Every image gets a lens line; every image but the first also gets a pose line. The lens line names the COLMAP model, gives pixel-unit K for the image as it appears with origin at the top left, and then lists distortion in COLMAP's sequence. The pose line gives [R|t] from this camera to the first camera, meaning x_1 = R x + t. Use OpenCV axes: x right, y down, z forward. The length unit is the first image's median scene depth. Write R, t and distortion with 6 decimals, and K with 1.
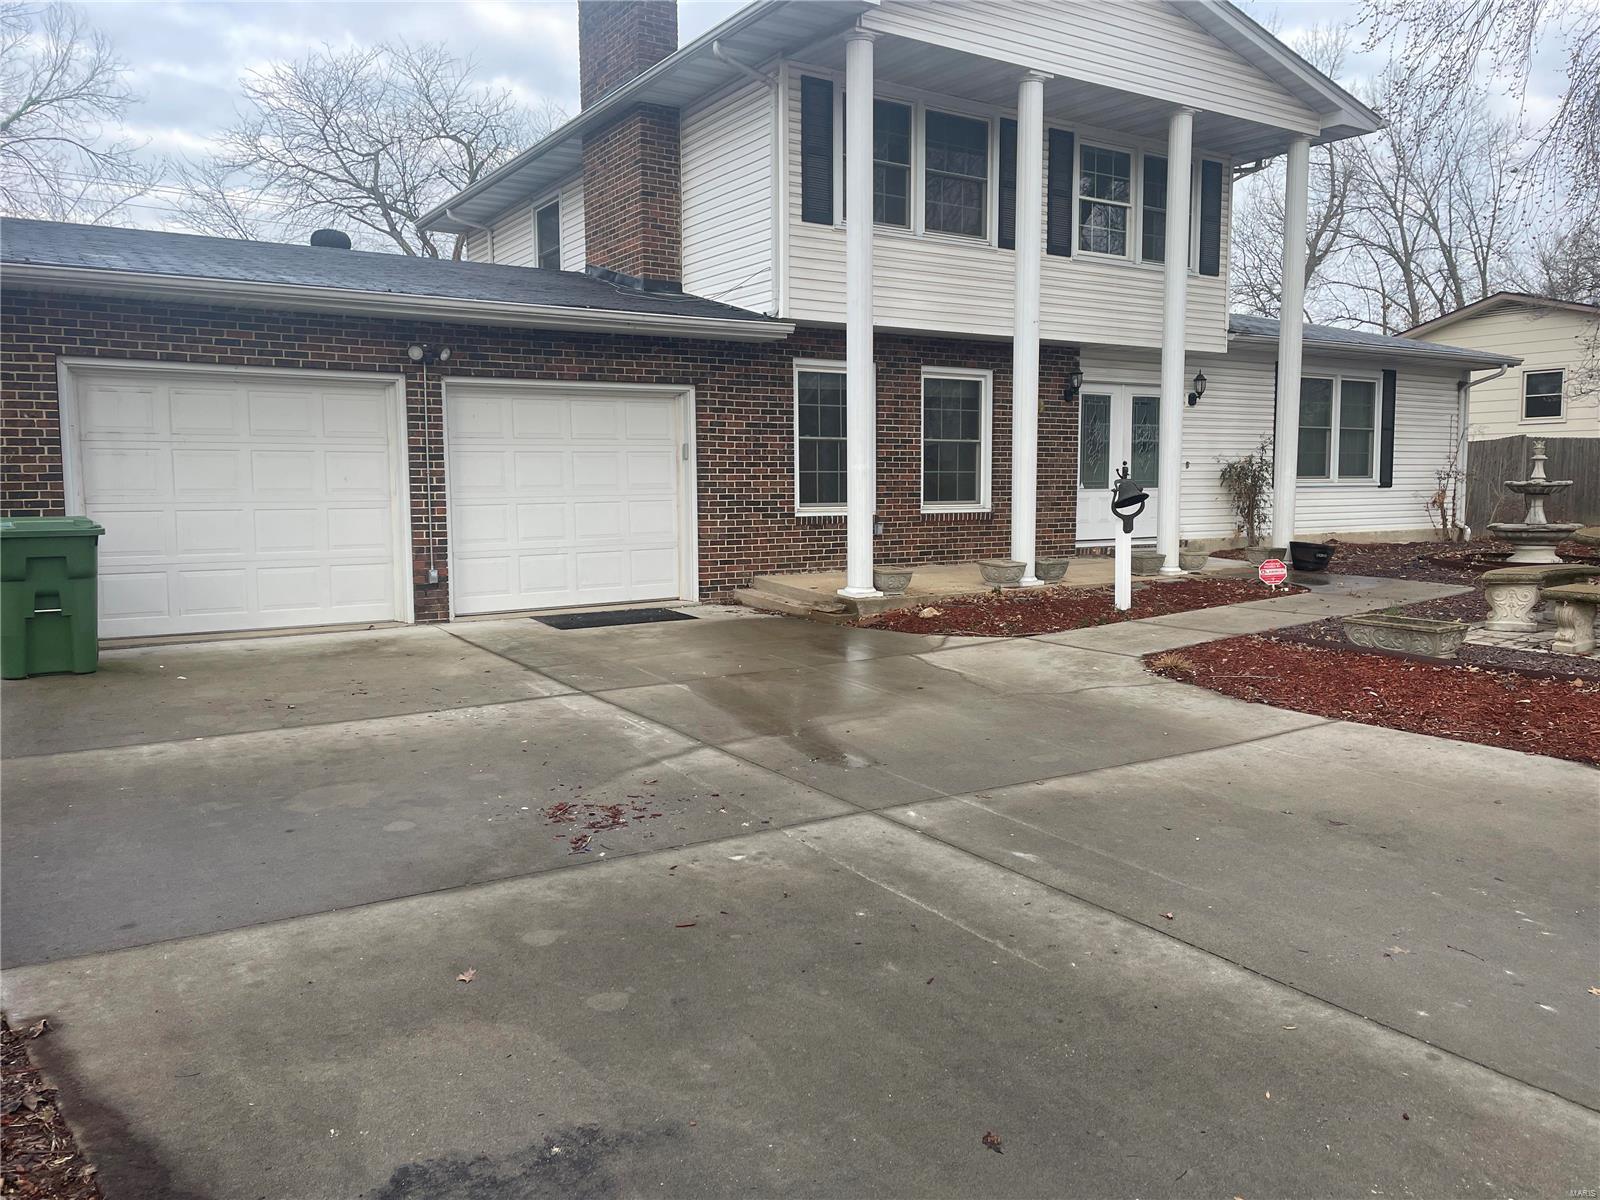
lens RADIAL K [[1187.3, 0, 797.6], [0, 1187.3, 583.5], [0, 0, 1]] dist [0.115077, -0.140047]
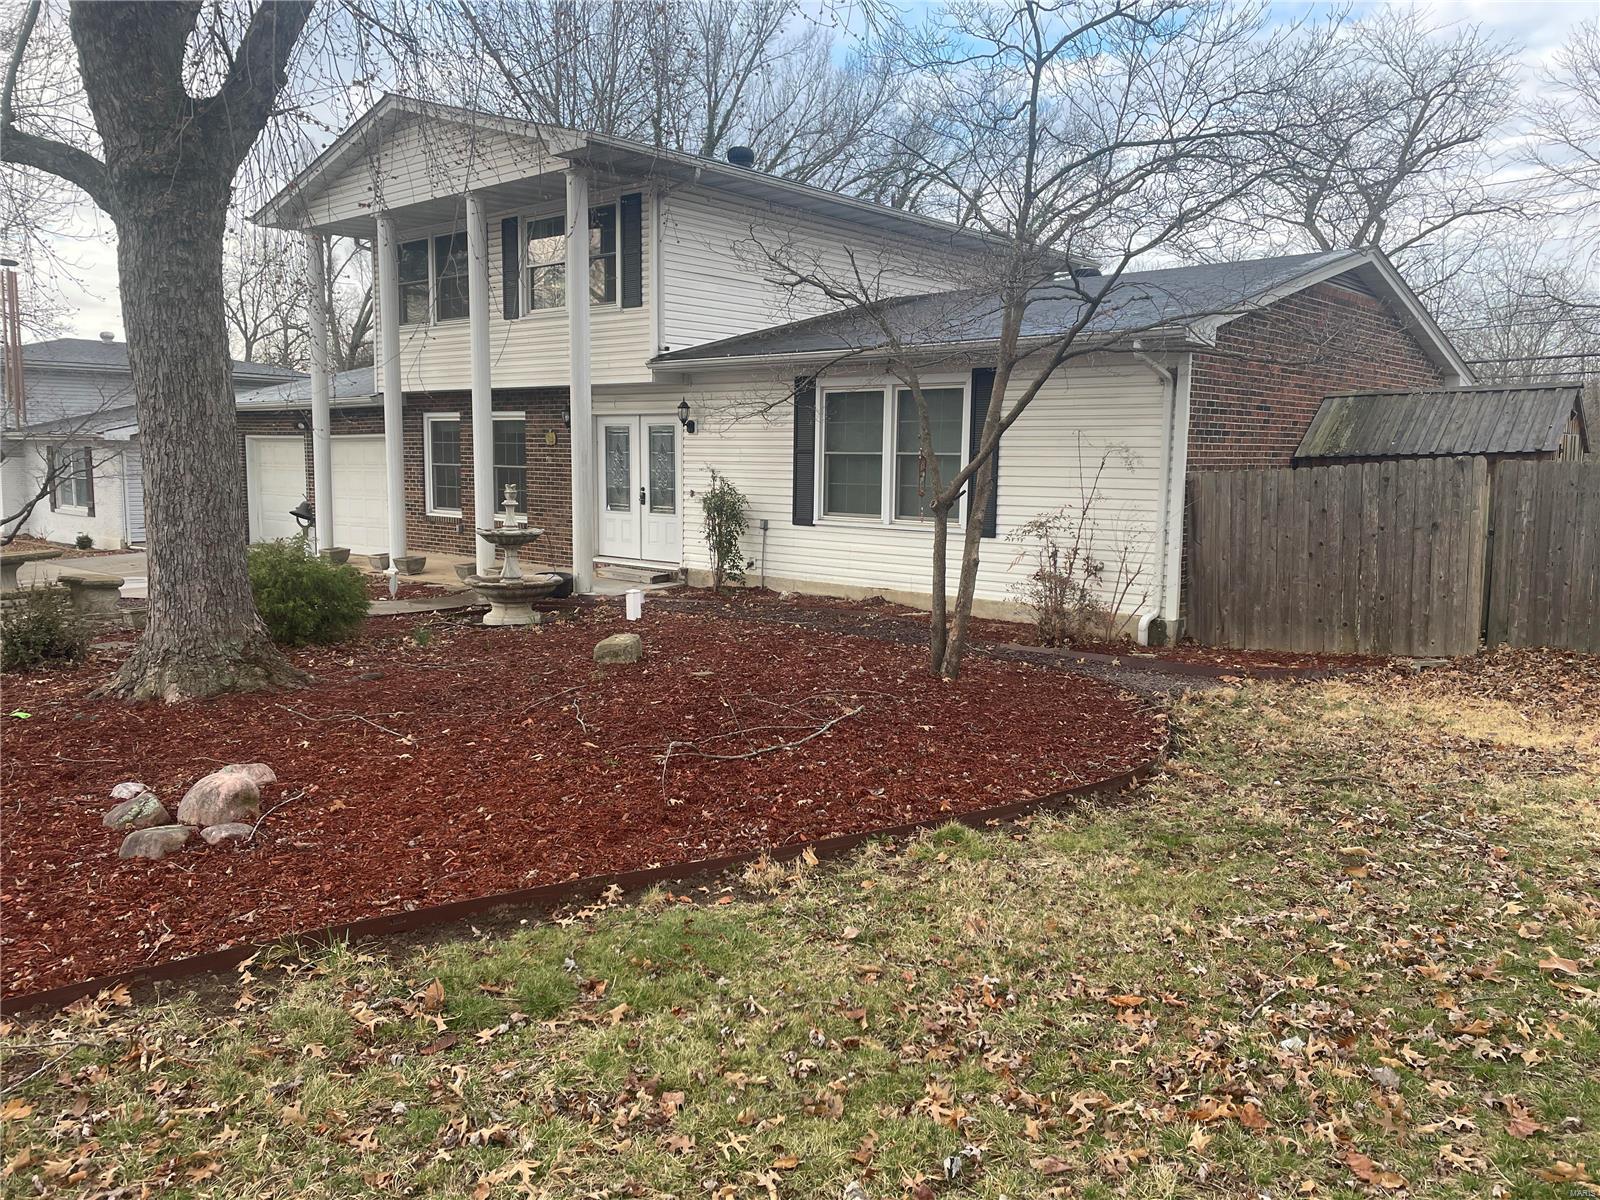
lens RADIAL K [[1187.3, 0, 797.6], [0, 1187.3, 583.5], [0, 0, 1]] dist [0.115077, -0.140047]
pose [[0.266979, 0.112109, -0.957159, 1.531285], [-0.092898, 0.991579, 0.090229, -0.144305], [0.959214, 0.064829, 0.275145, 0.975026]]
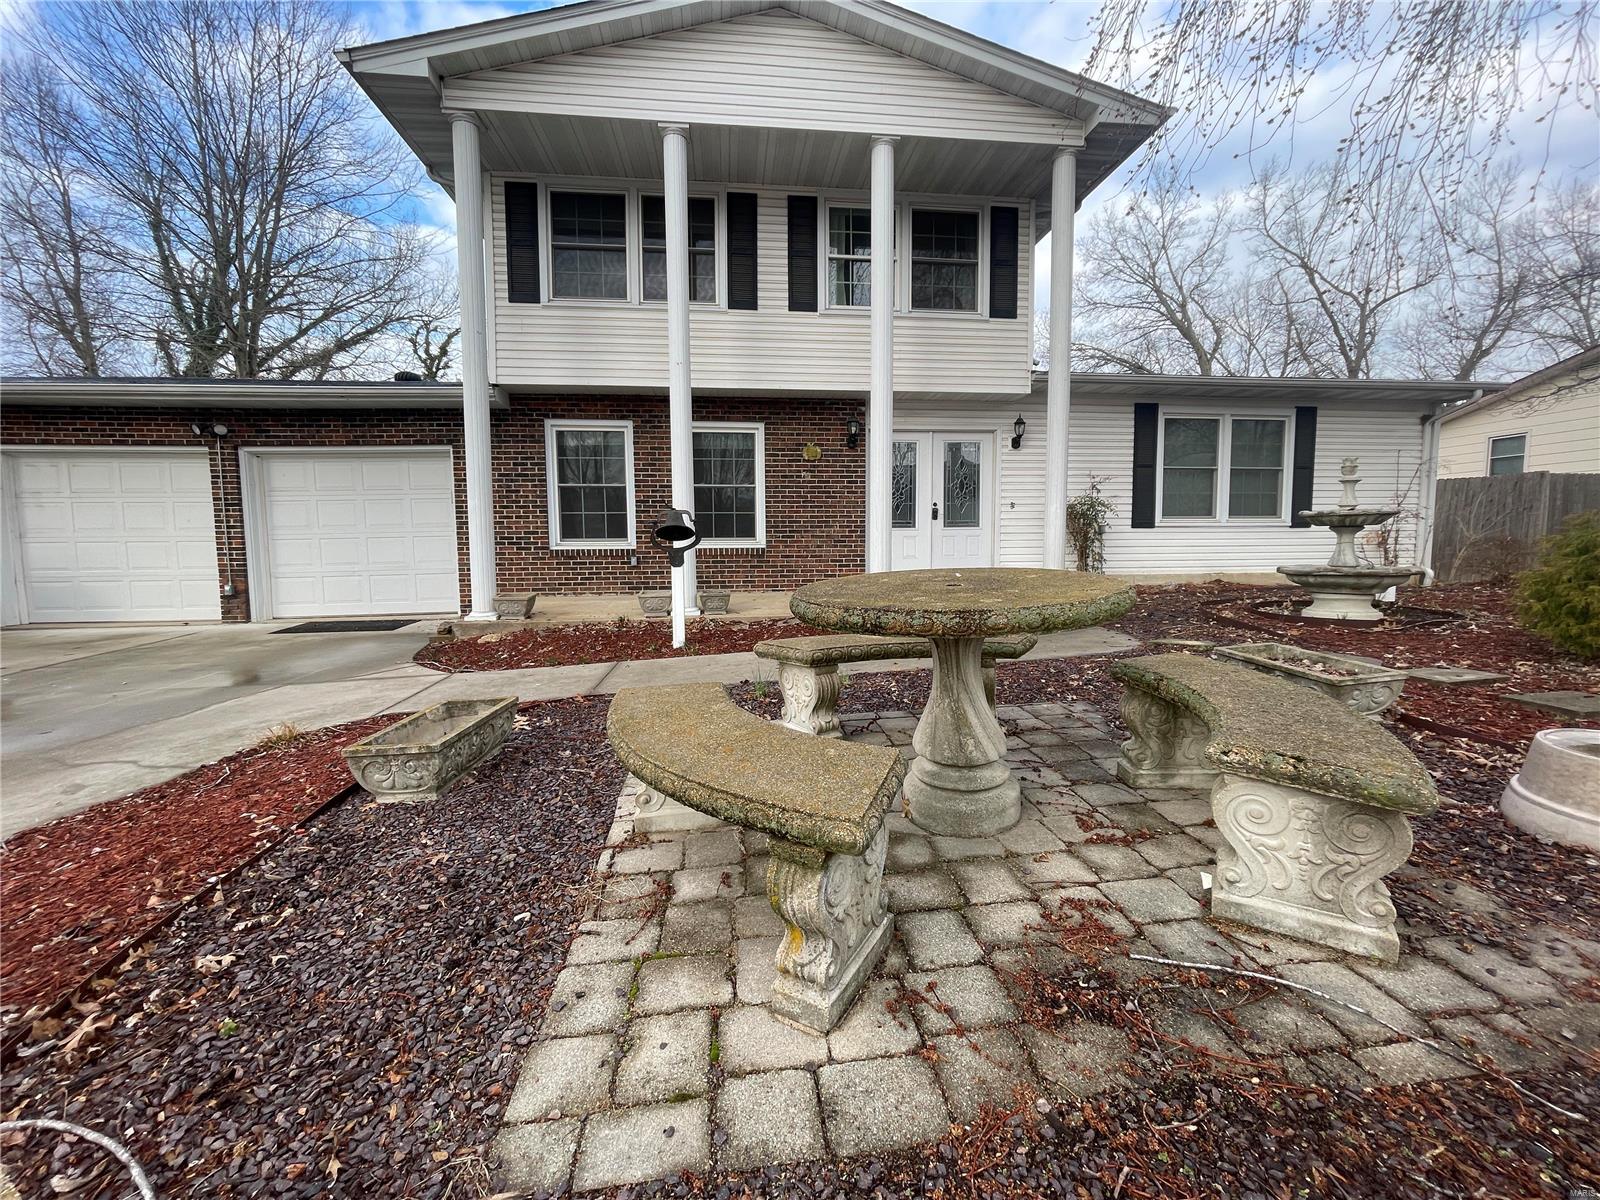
lens RADIAL K [[641.5, 0, 803.7], [0, 641.5, 591.1], [0, 0, 1]] dist [-0.000298, 0.000277]
pose [[0.893815, 0.032020, -0.447291, 0.493154], [-0.033644, 0.999425, 0.004316, -0.023543], [0.447171, 0.011191, 0.894378, 0.493354]]
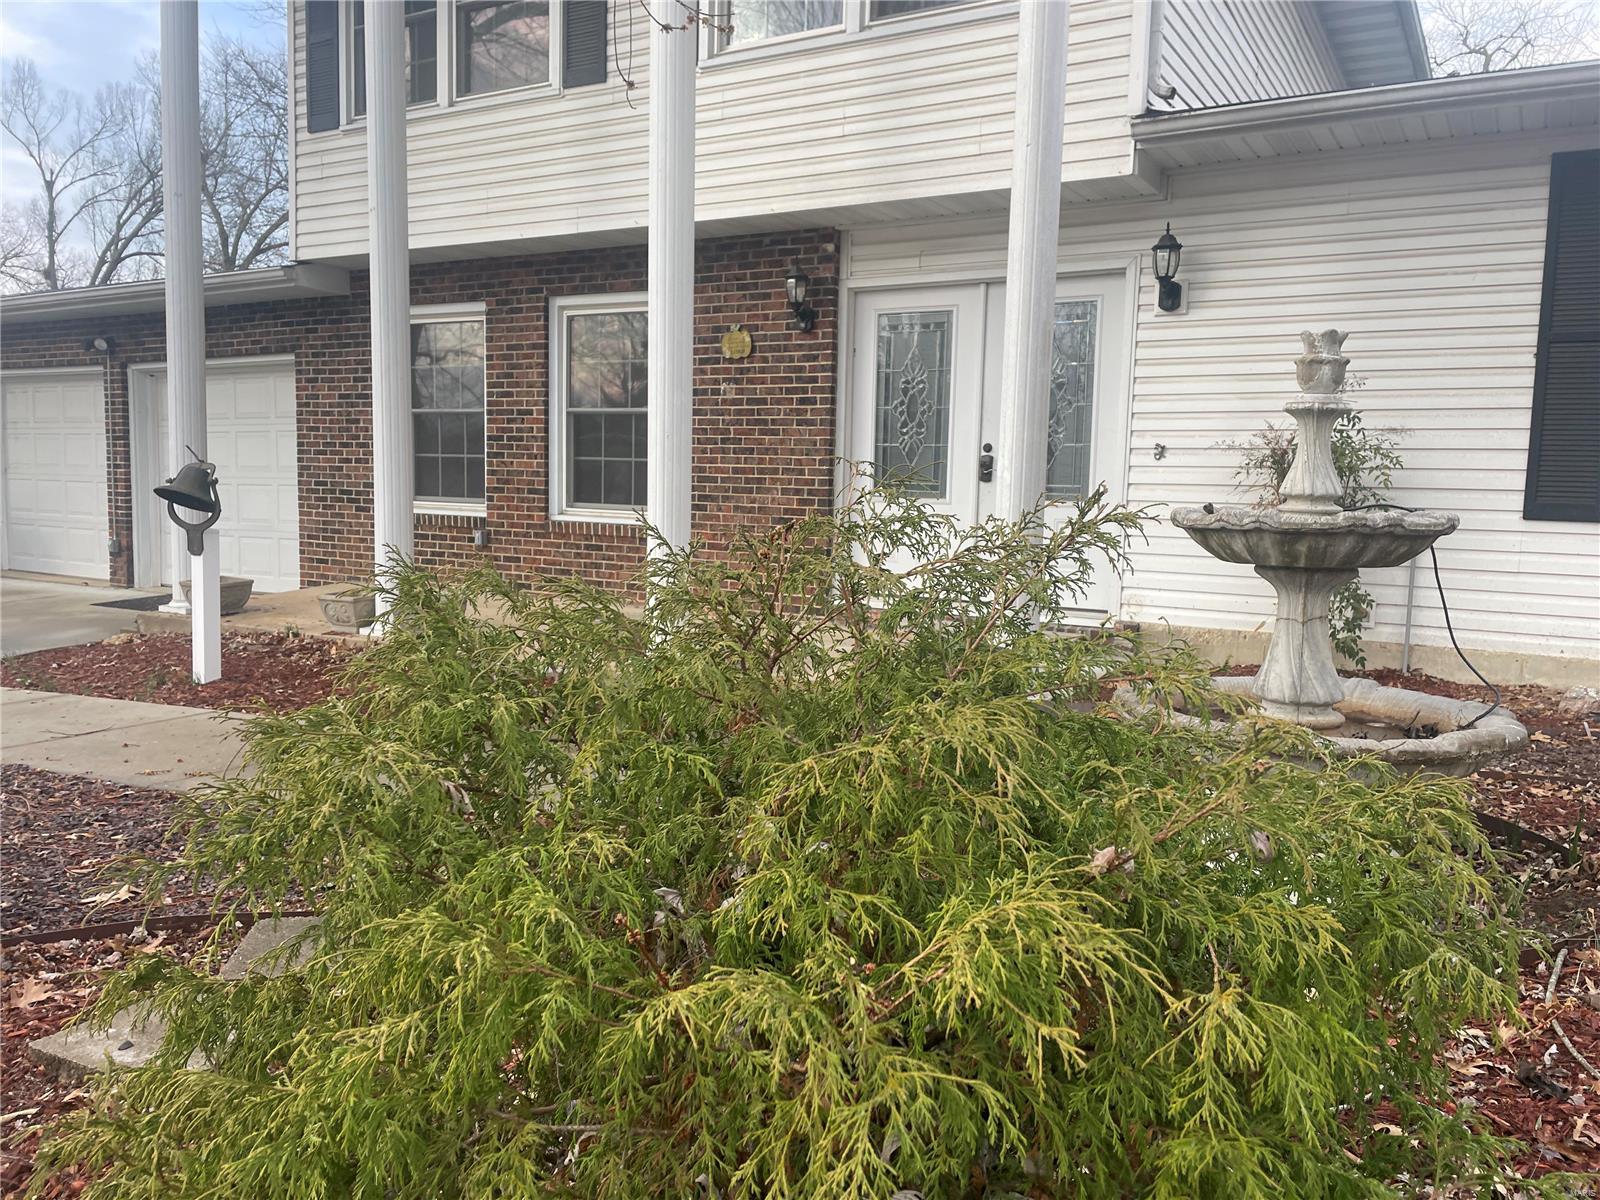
lens RADIAL K [[1207.8, 0, 802.5], [0, 1207.8, 591.7], [0, 0, 1]] dist [0.100303, -0.138646]
pose [[0.449194, 0.099702, -0.887854, 0.782961], [-0.098330, 0.993234, 0.061787, -0.075350], [0.888007, 0.059549, 0.455958, 0.821809]]
